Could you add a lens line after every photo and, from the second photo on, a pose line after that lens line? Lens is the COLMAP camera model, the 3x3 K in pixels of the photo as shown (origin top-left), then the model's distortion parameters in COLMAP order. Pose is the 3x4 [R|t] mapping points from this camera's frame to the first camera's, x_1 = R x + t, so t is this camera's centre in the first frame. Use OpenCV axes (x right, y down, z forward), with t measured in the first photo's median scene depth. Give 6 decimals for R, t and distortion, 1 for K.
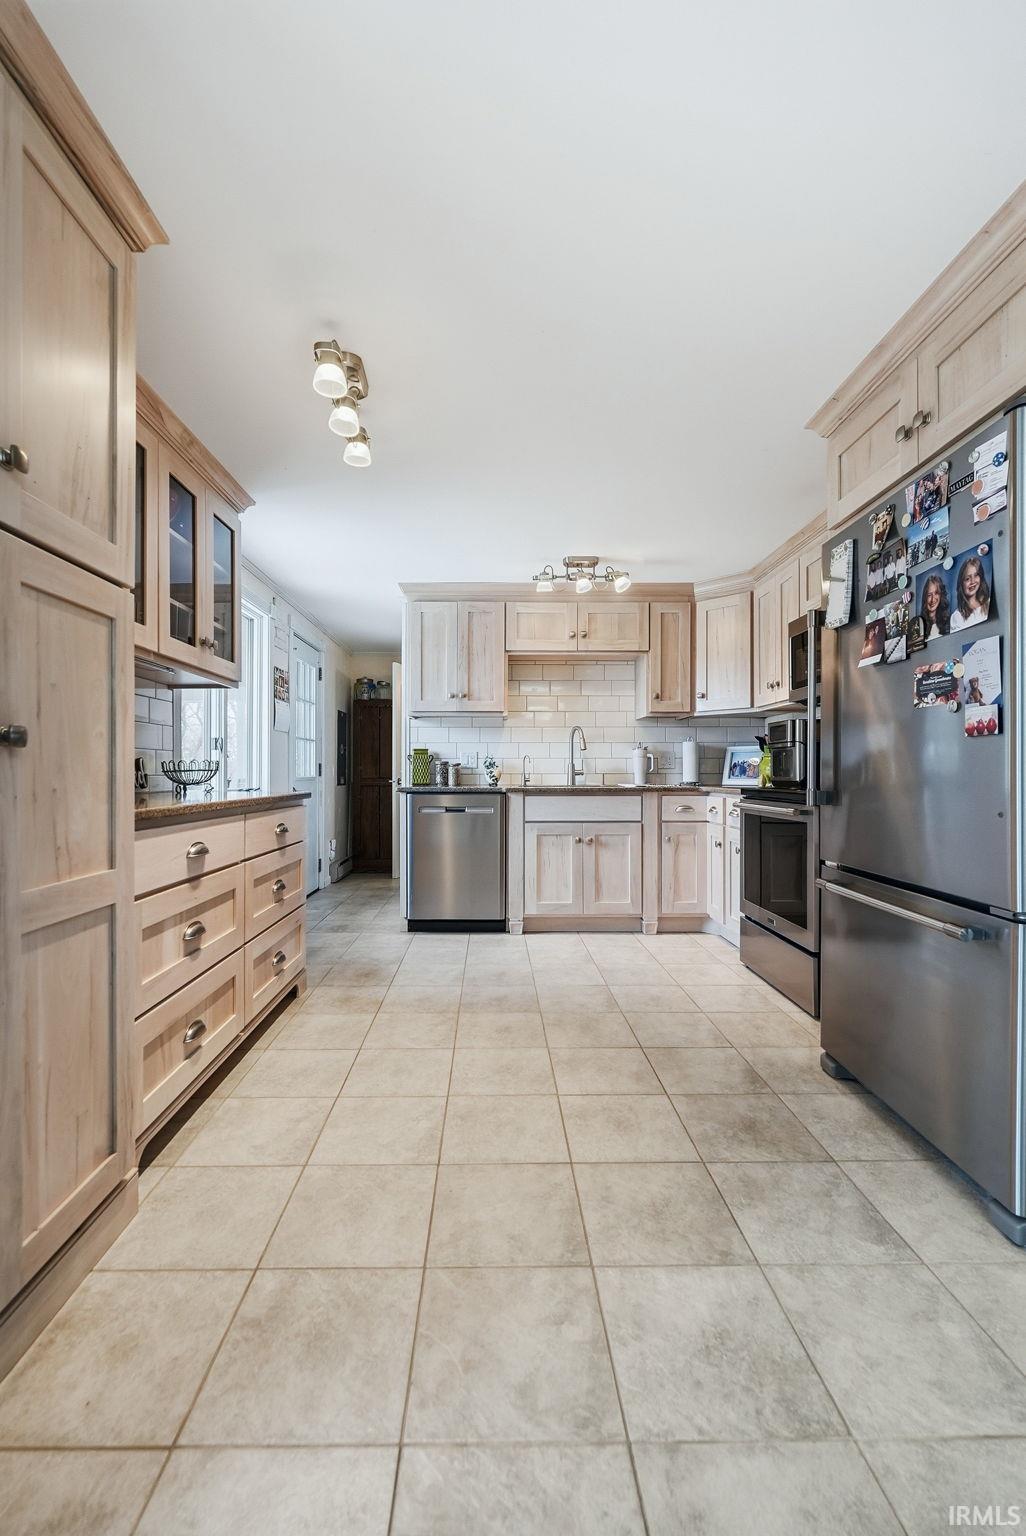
lens RADIAL K [[634.3, 0, 496.8], [0, 634.3, 770.3], [0, 0, 1]] dist [0.007455, -0.000796]
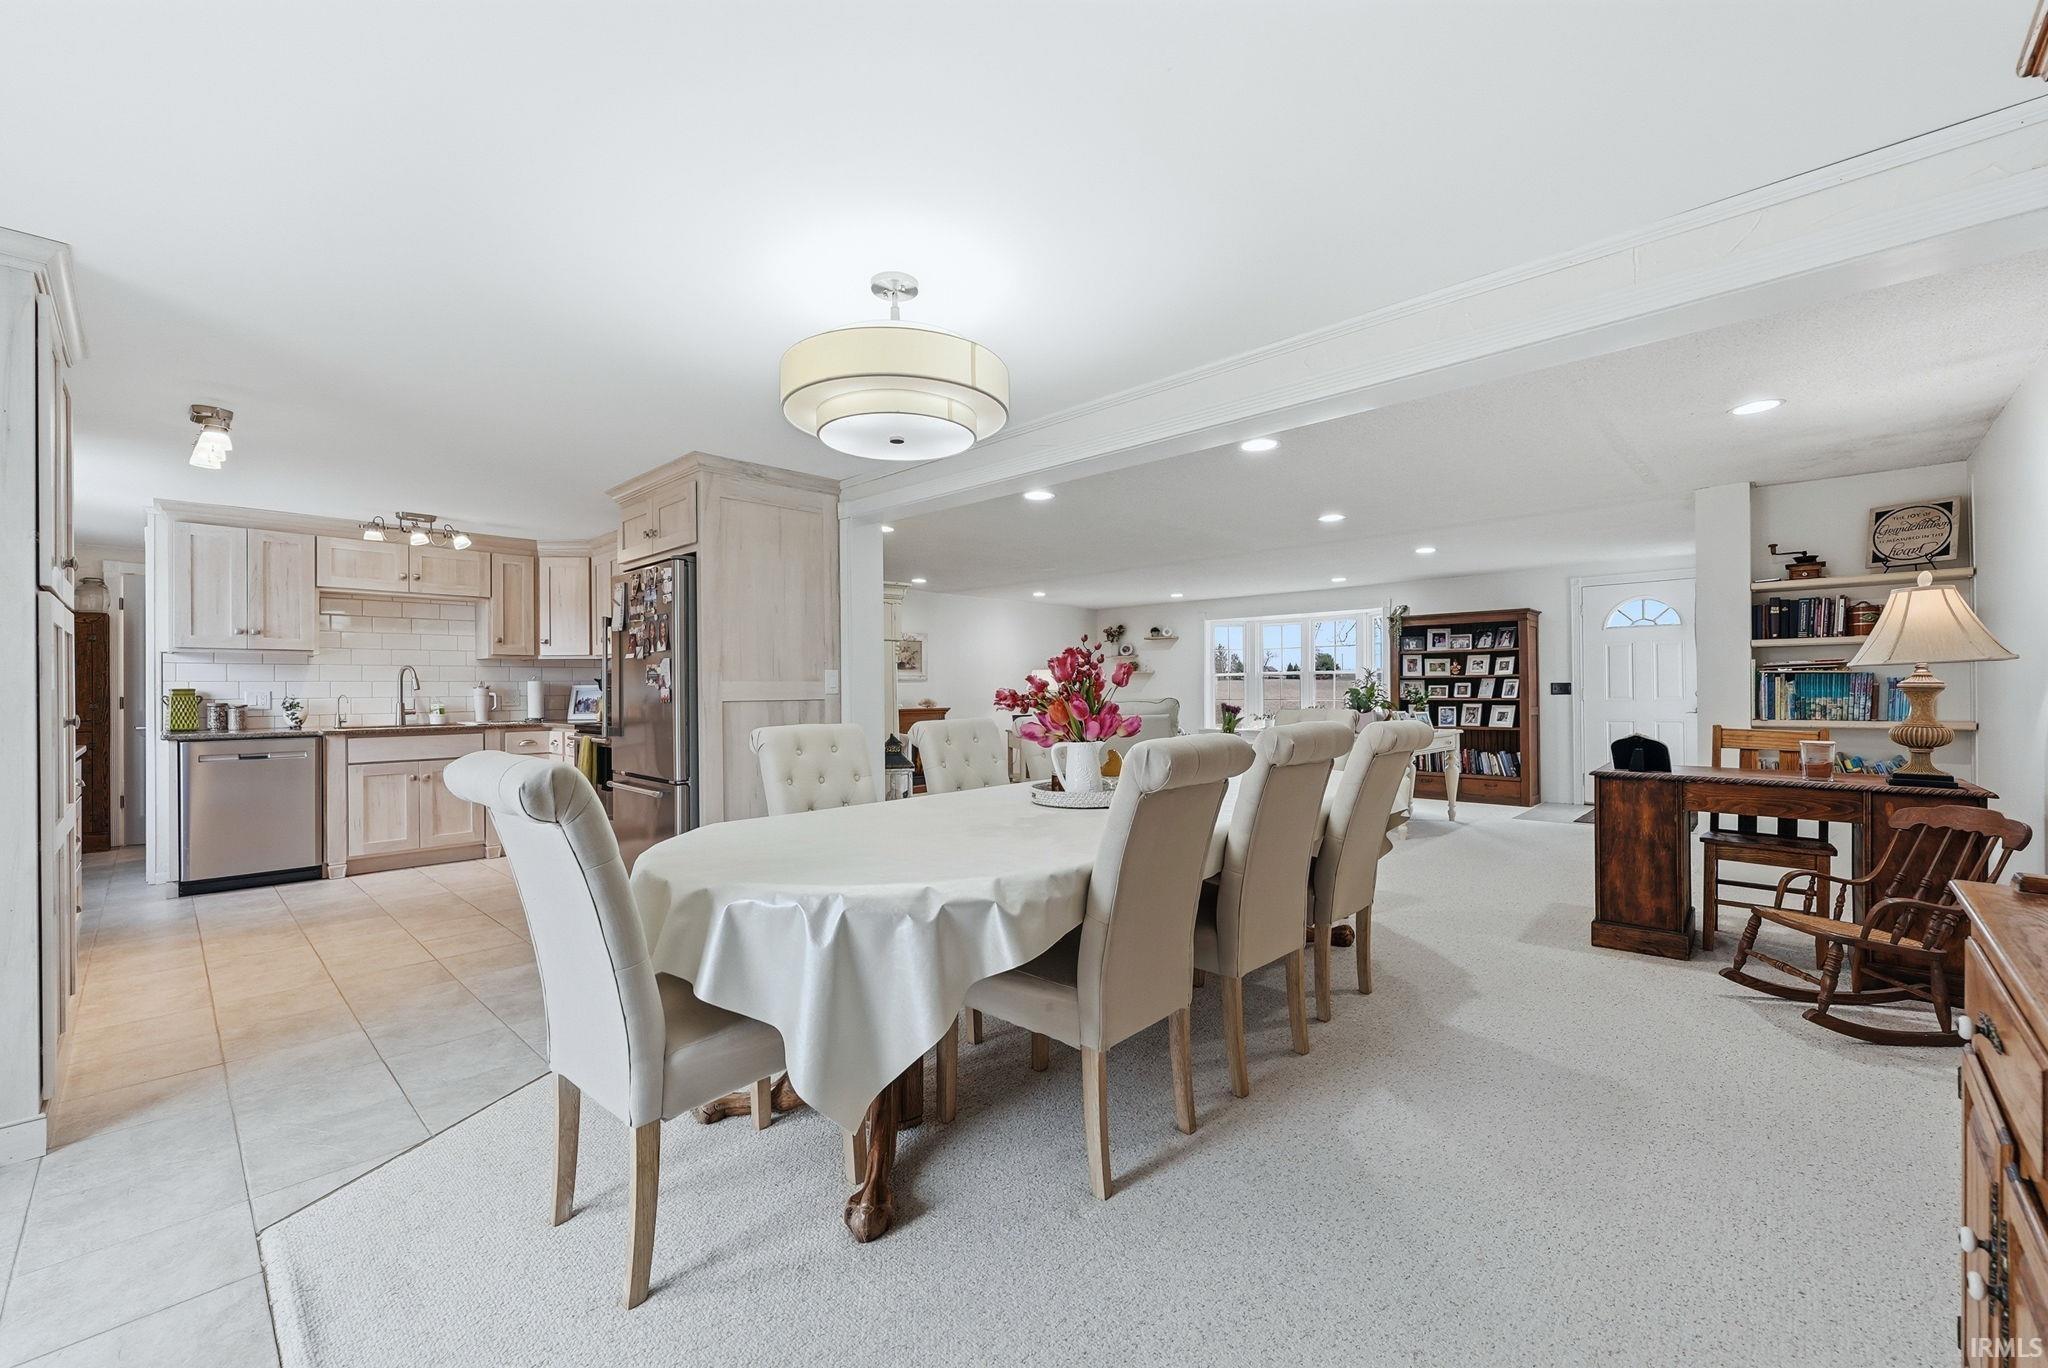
lens RADIAL K [[845.7, 0, 1011.8], [0, 845.7, 685.3], [0, 0, 1]] dist [0.007455, -0.000796]
pose [[0.707586, -0.002790, 0.706622, -0.184119], [0.004573, 0.999989, -0.000631, -0.043174], [-0.706612, 0.003678, 0.707591, -0.780041]]
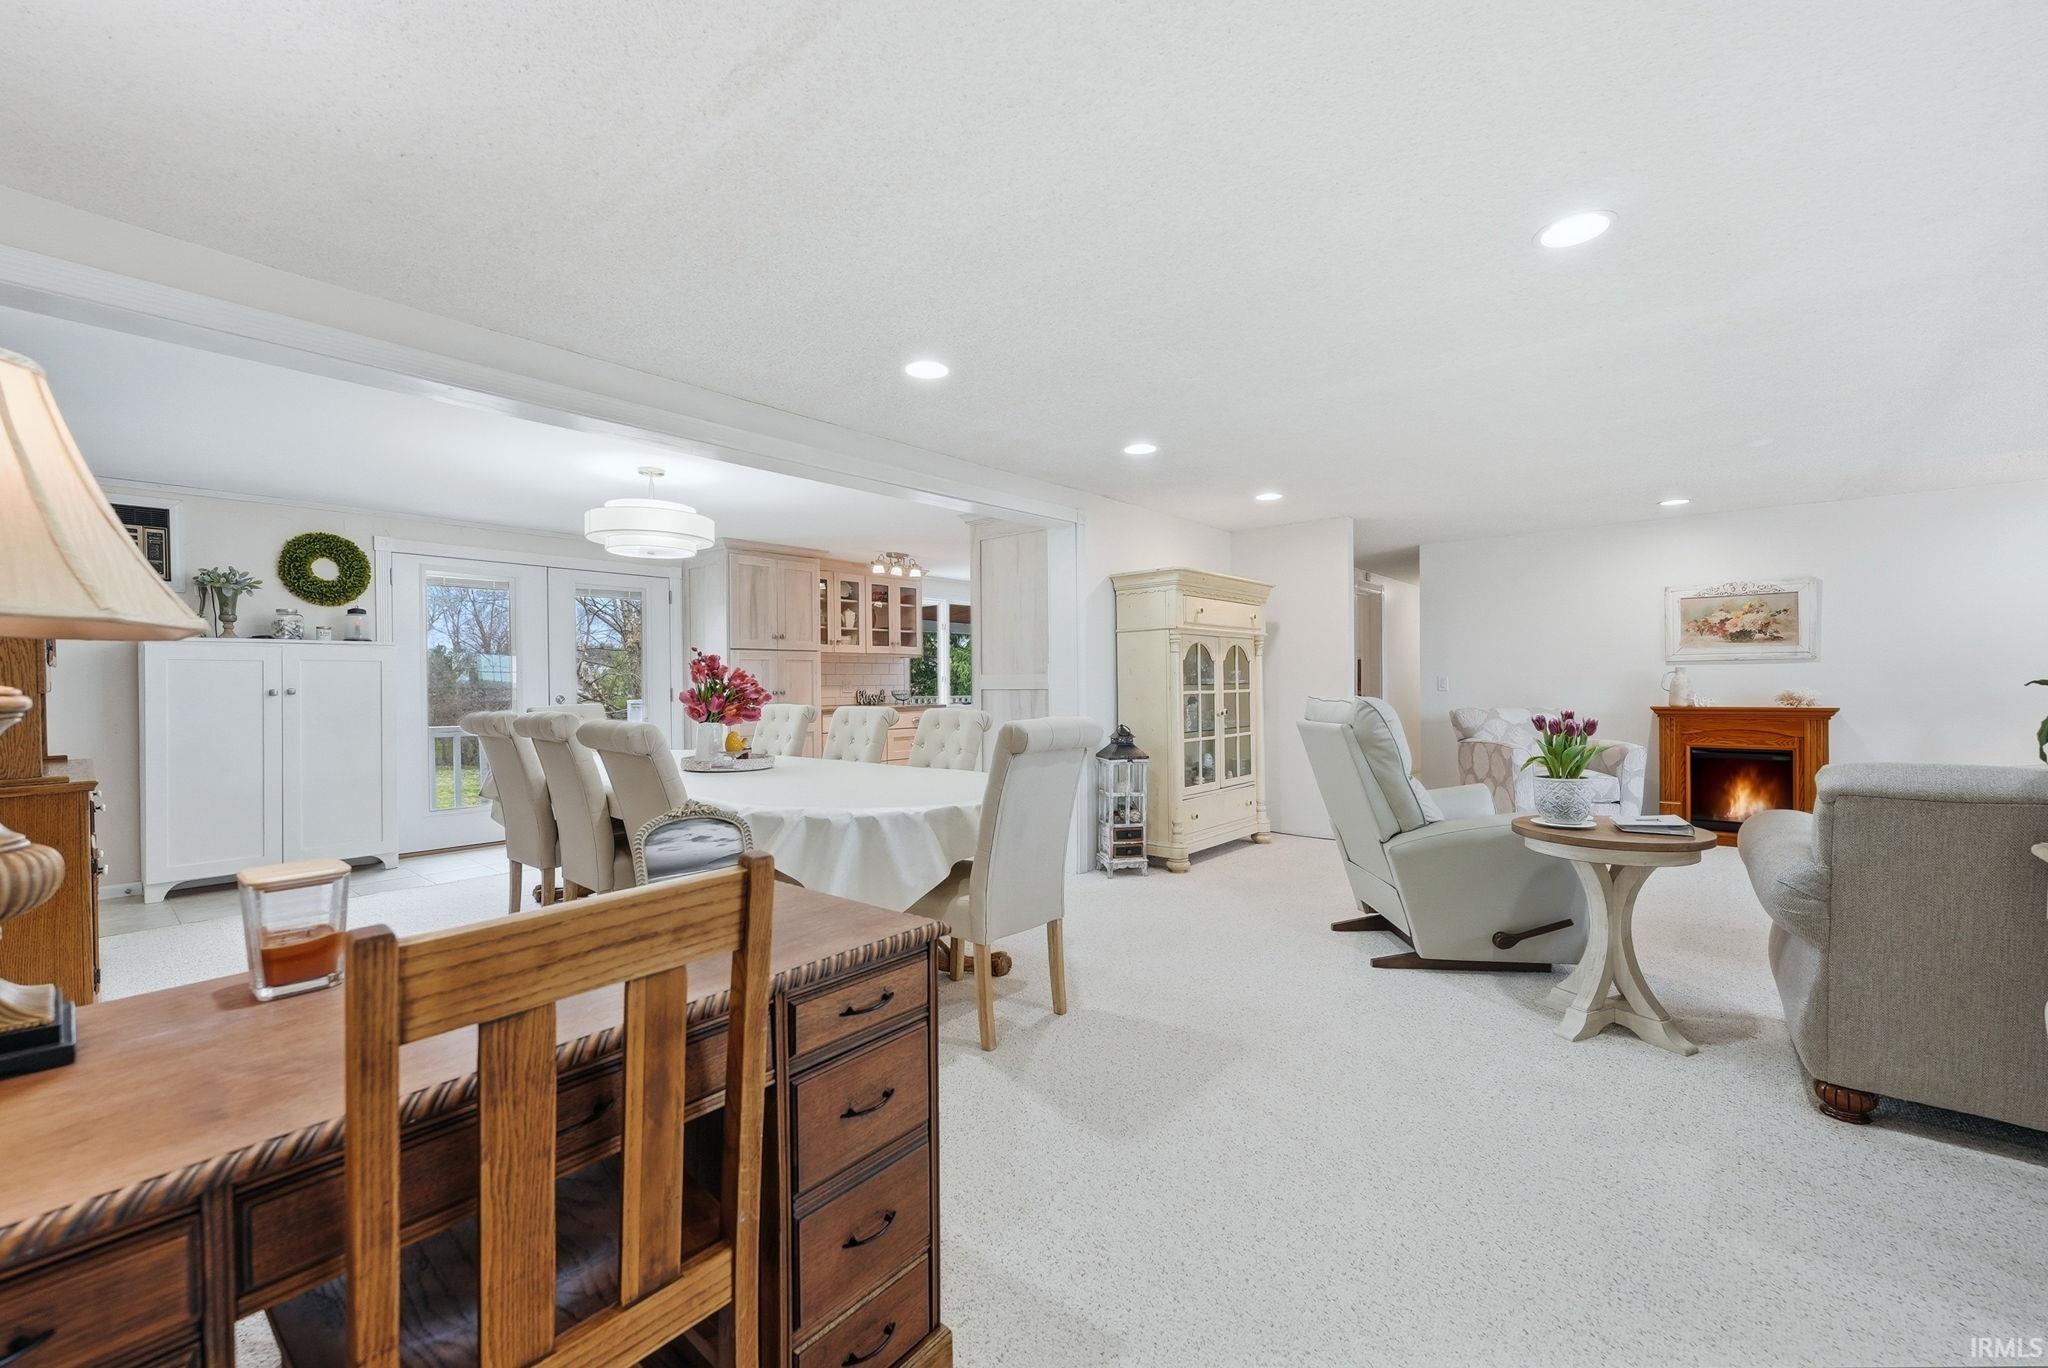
lens RADIAL K [[845.7, 0, 1012.3], [0, 845.7, 682.7], [0, 0, 1]] dist [0.007455, -0.000796]
pose [[0.743840, -0.003393, -0.668349, 1.526852], [0.012060, 0.999892, 0.008347, -0.049966], [0.668249, -0.014270, 0.743801, -0.833743]]
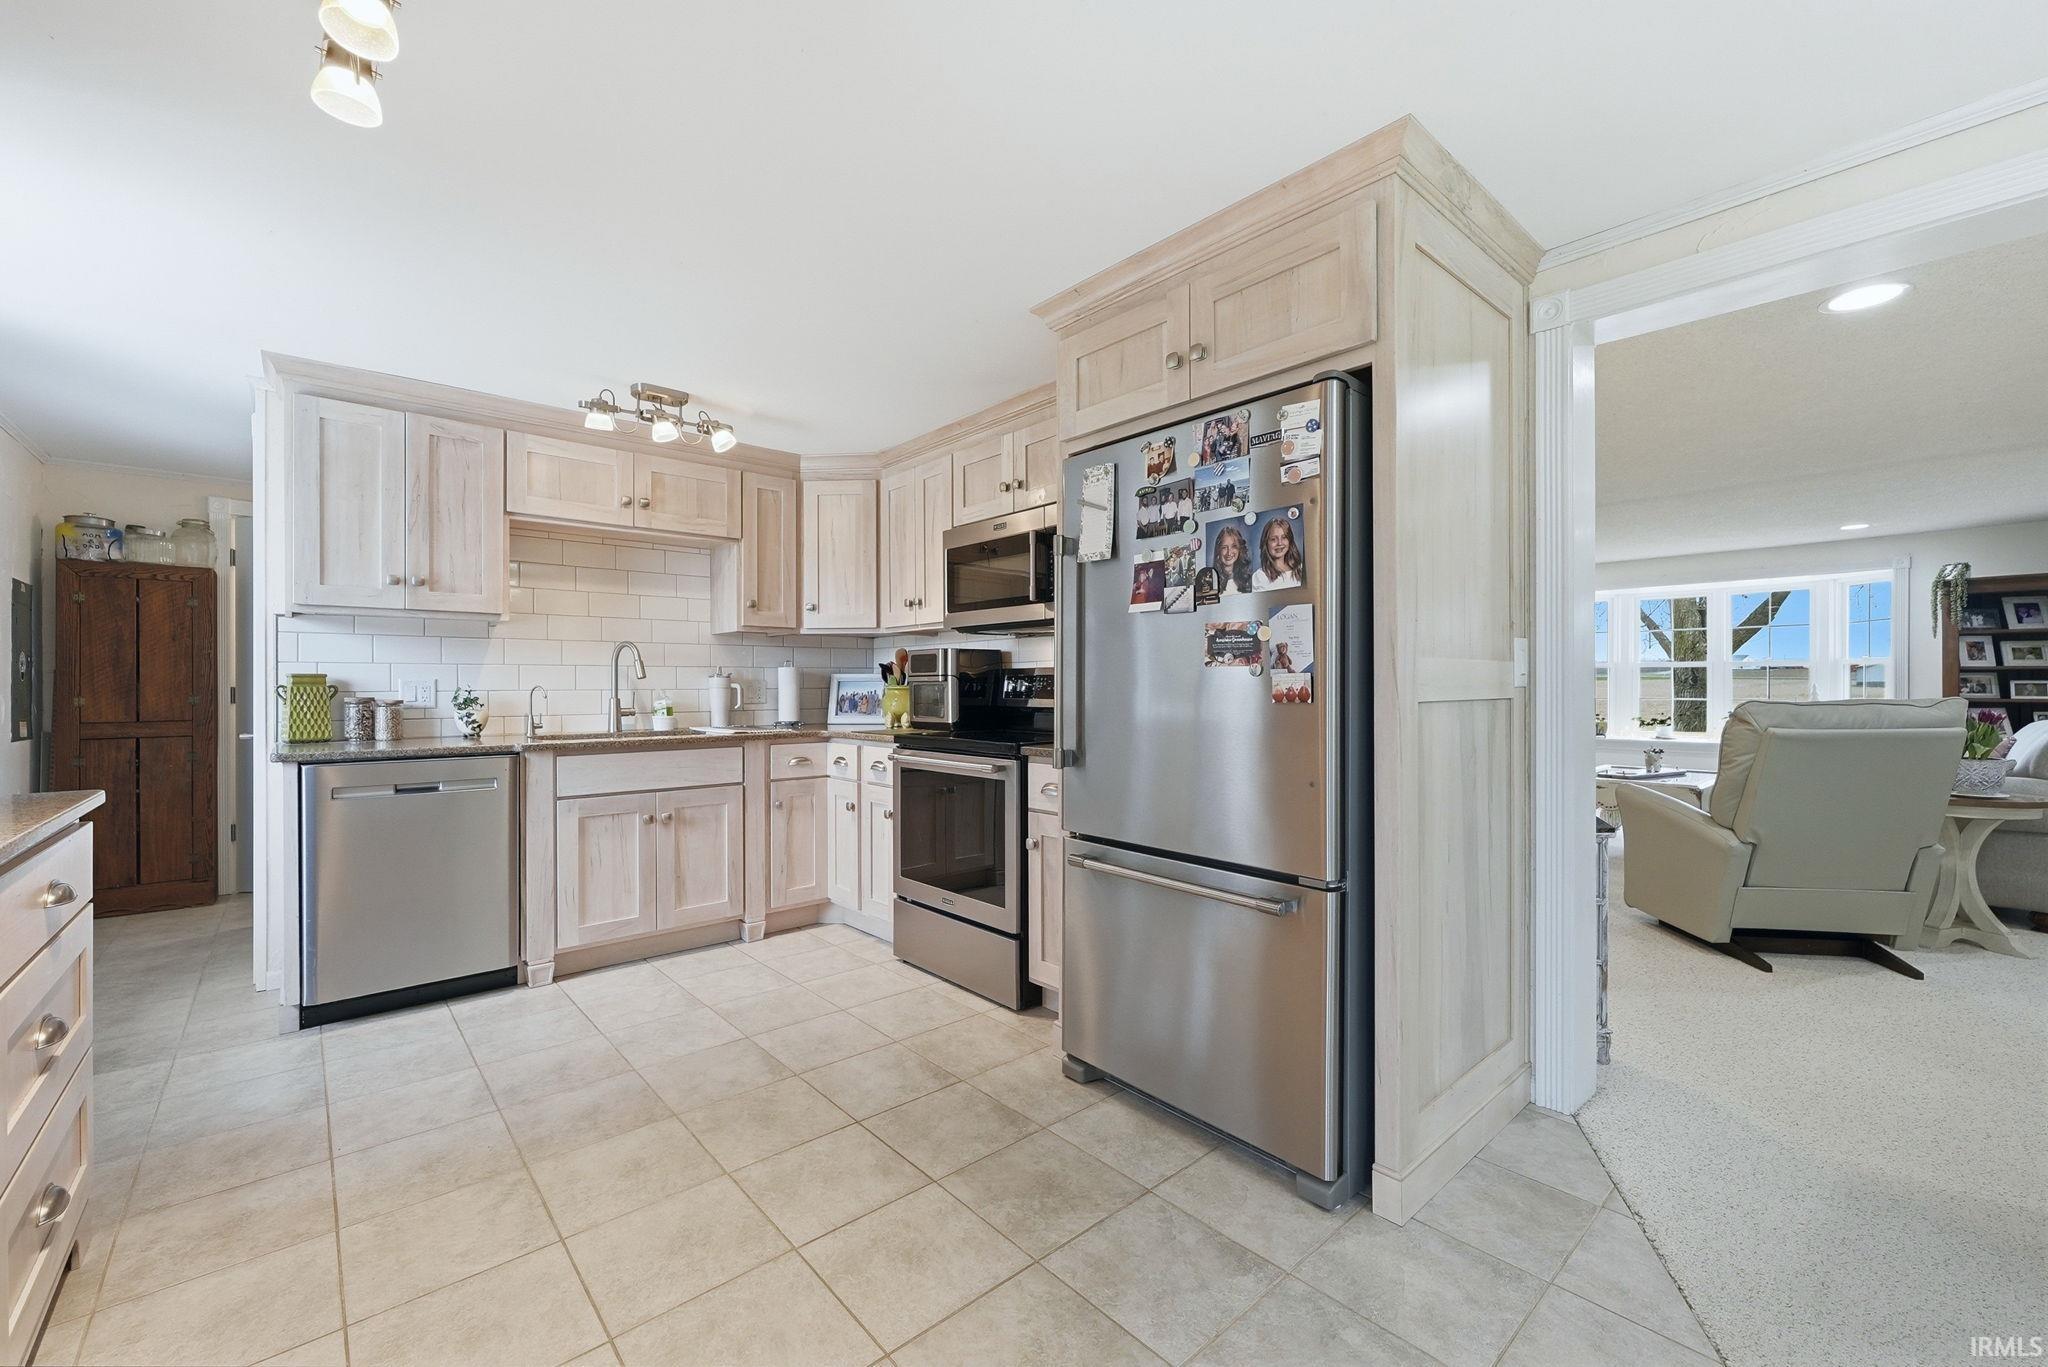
lens RADIAL K [[845.7, 0, 1000.1], [0, 845.7, 680.4], [0, 0, 1]] dist [0.007455, -0.000796]
pose [[0.769016, 0.001151, 0.639229, -0.170392], [0.000187, 0.999998, -0.002025, -0.035739], [-0.639230, 0.001677, 0.769014, 0.118292]]
